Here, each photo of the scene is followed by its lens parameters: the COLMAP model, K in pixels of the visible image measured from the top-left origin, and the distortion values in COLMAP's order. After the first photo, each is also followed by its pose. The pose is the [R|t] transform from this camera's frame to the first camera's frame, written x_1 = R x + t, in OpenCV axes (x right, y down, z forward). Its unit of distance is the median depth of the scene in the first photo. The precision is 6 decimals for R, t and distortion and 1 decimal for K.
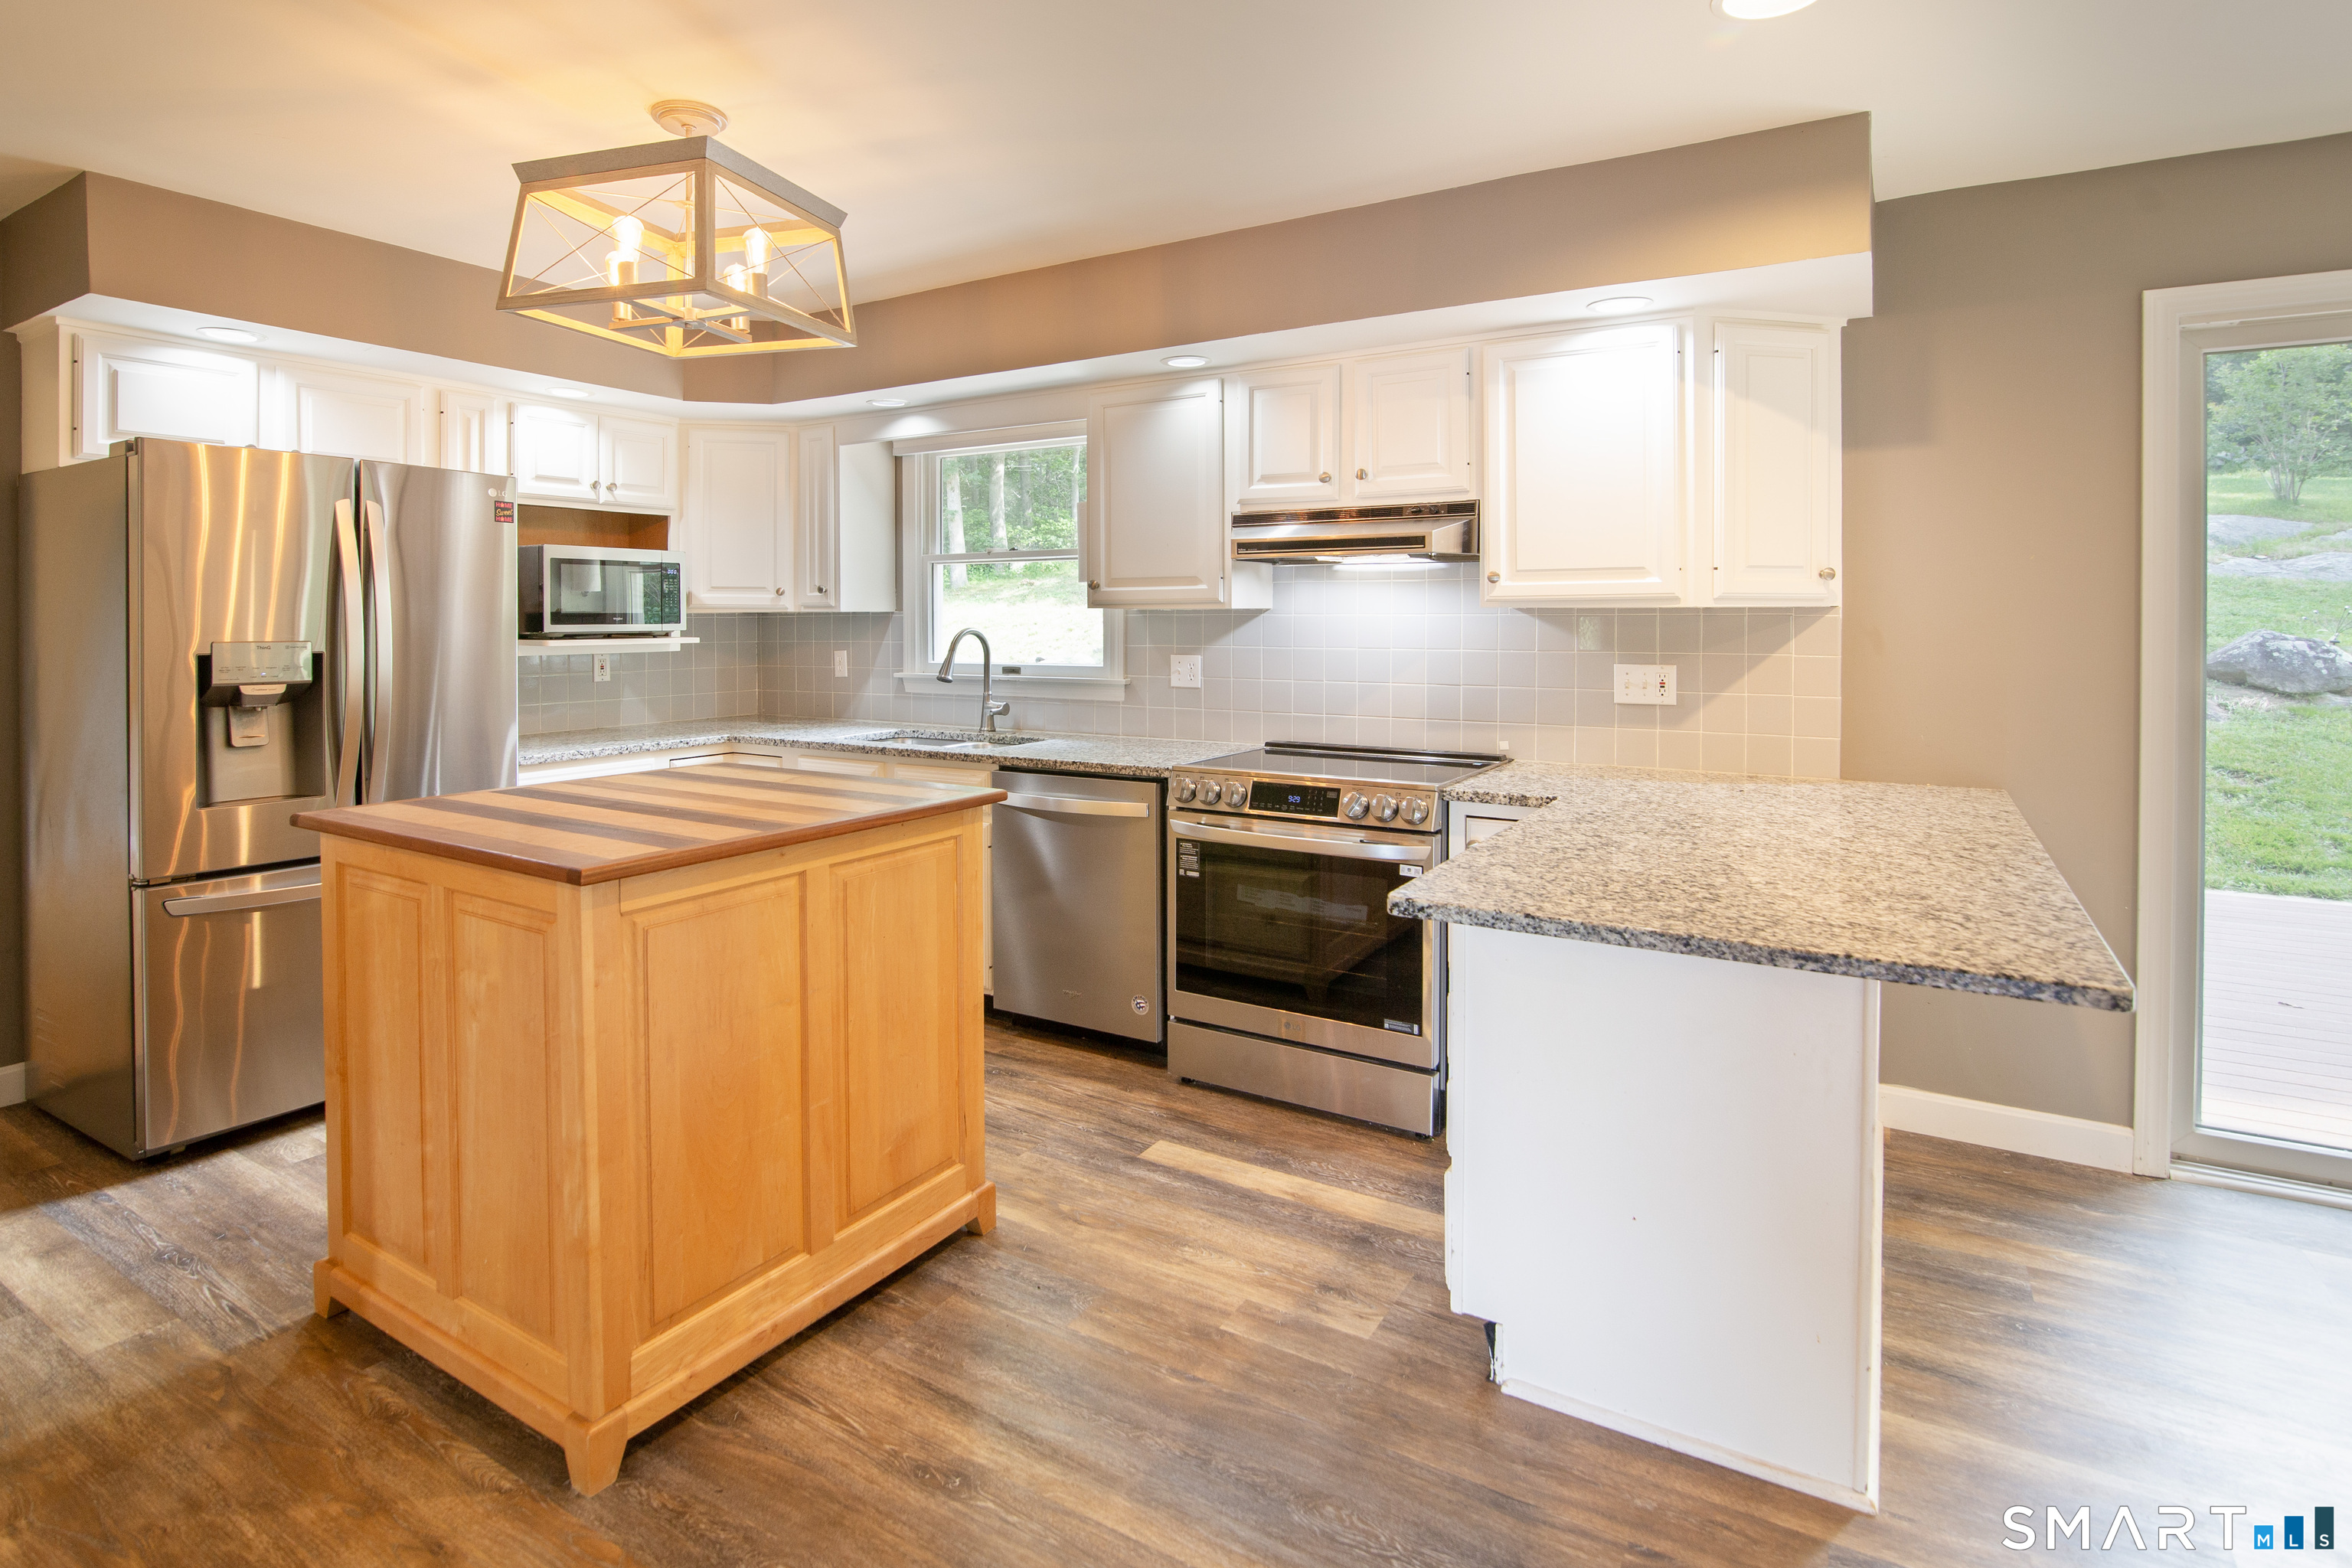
lens RADIAL K [[1148.1, 0, 1138.4], [0, 1148.1, 630.0], [0, 0, 1]] dist [-0.018943, 0.001158]
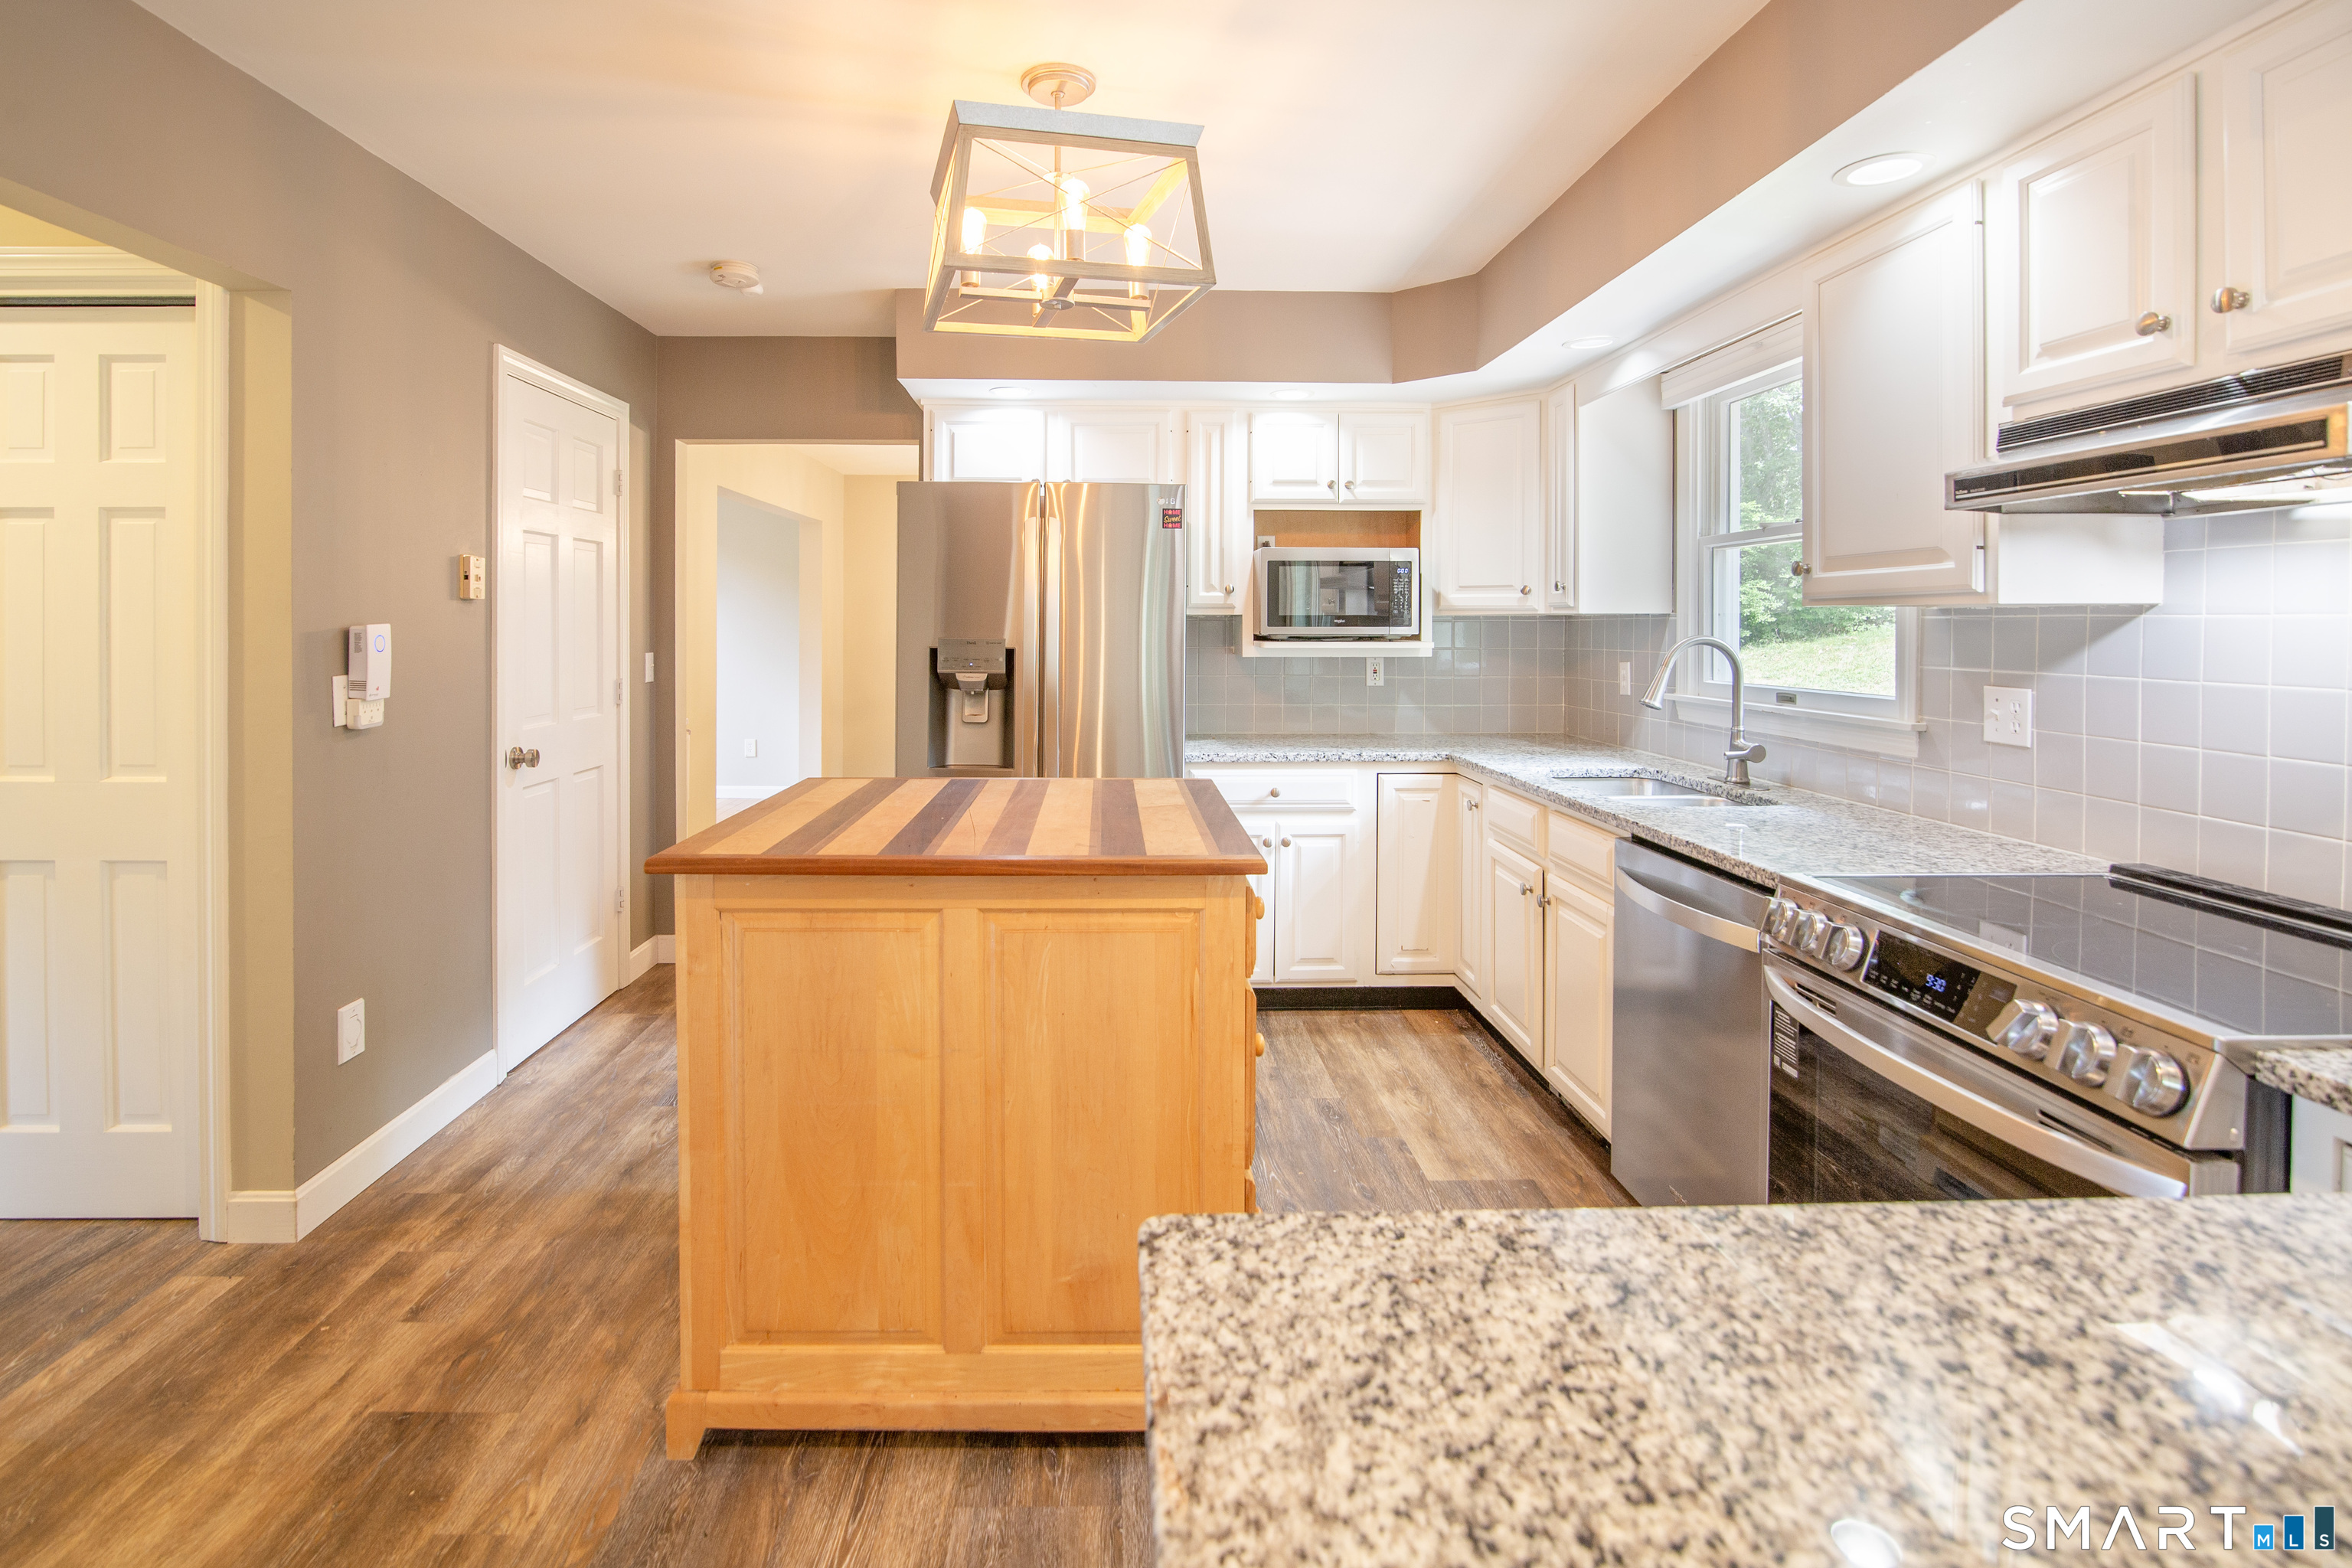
lens RADIAL K [[1148.1, 0, 1153.2], [0, 1148.1, 638.6], [0, 0, 1]] dist [-0.018943, 0.001158]
pose [[0.561957, 0.014806, -0.827034, 0.287302], [-0.012351, 0.999879, 0.009507, -0.002543], [0.827074, 0.004872, 0.562072, 0.360983]]
